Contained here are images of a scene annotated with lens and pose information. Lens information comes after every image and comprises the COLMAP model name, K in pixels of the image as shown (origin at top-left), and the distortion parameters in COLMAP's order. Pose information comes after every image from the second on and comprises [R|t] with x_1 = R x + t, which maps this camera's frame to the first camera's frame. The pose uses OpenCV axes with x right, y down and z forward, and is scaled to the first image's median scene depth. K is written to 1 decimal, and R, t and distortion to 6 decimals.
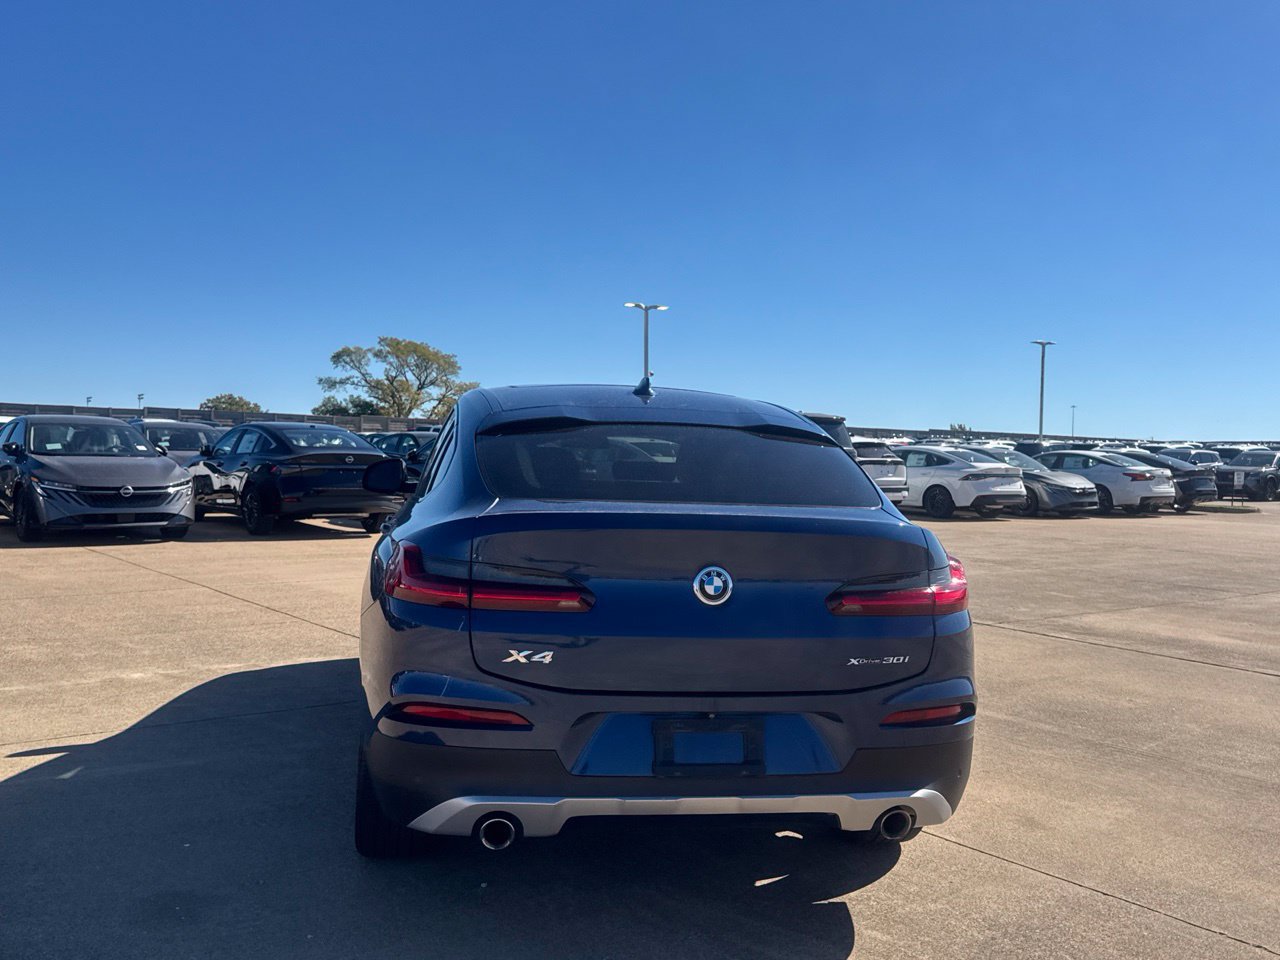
lens RADIAL K [[1174.5, 0, 642.8], [0, 1174.5, 465.4], [0, 0, 1]] dist [0.041086, 0.000000]
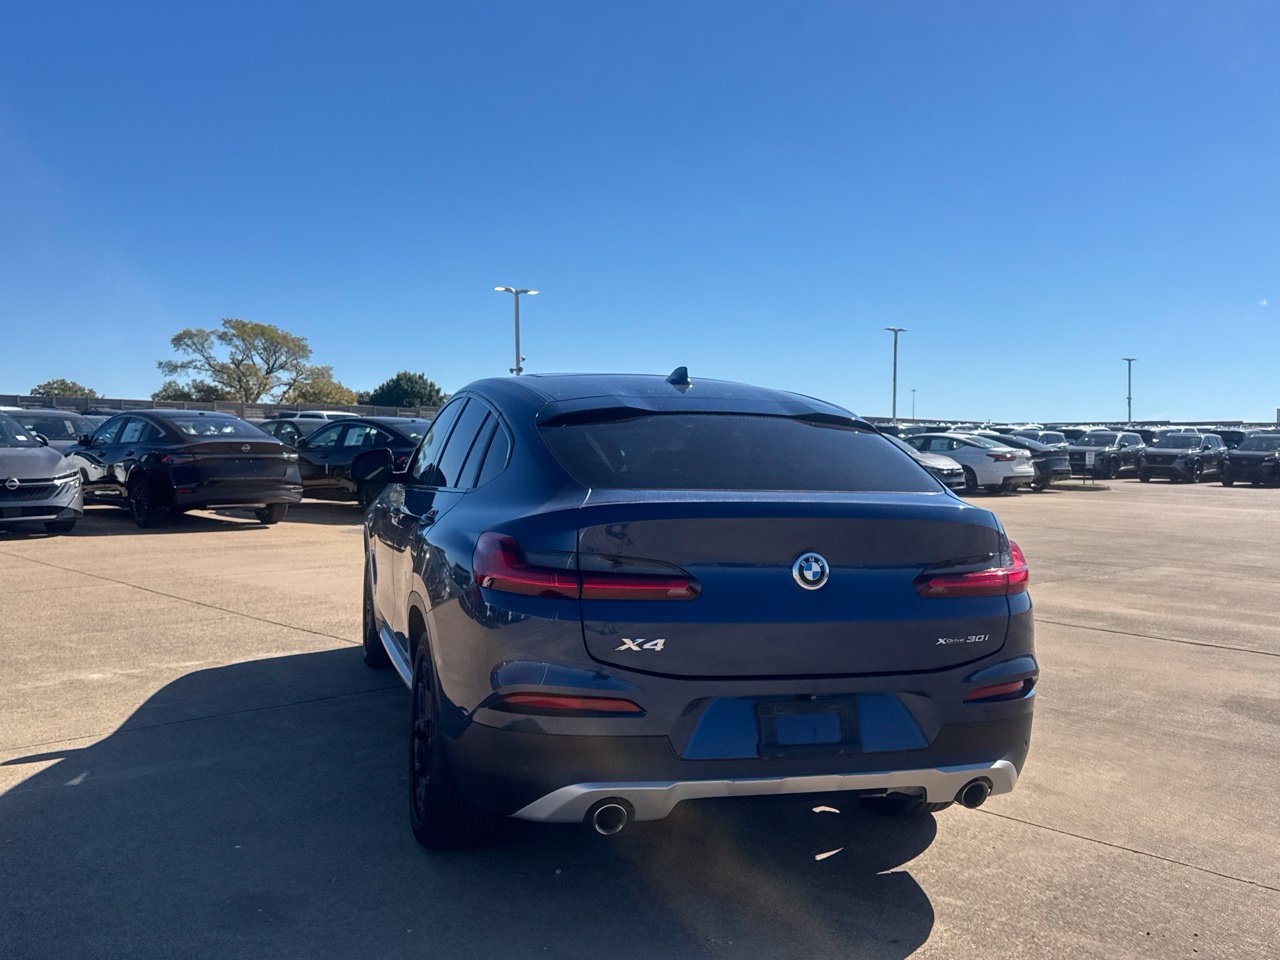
lens RADIAL K [[1174.5, 0, 641.3], [0, 1174.5, 466.3], [0, 0, 1]] dist [0.041086, 0.000000]
pose [[0.993056, -0.009990, 0.117218, -0.153516], [0.008373, 0.999863, 0.014278, -0.003948], [-0.117344, -0.013197, 0.993004, -0.002589]]
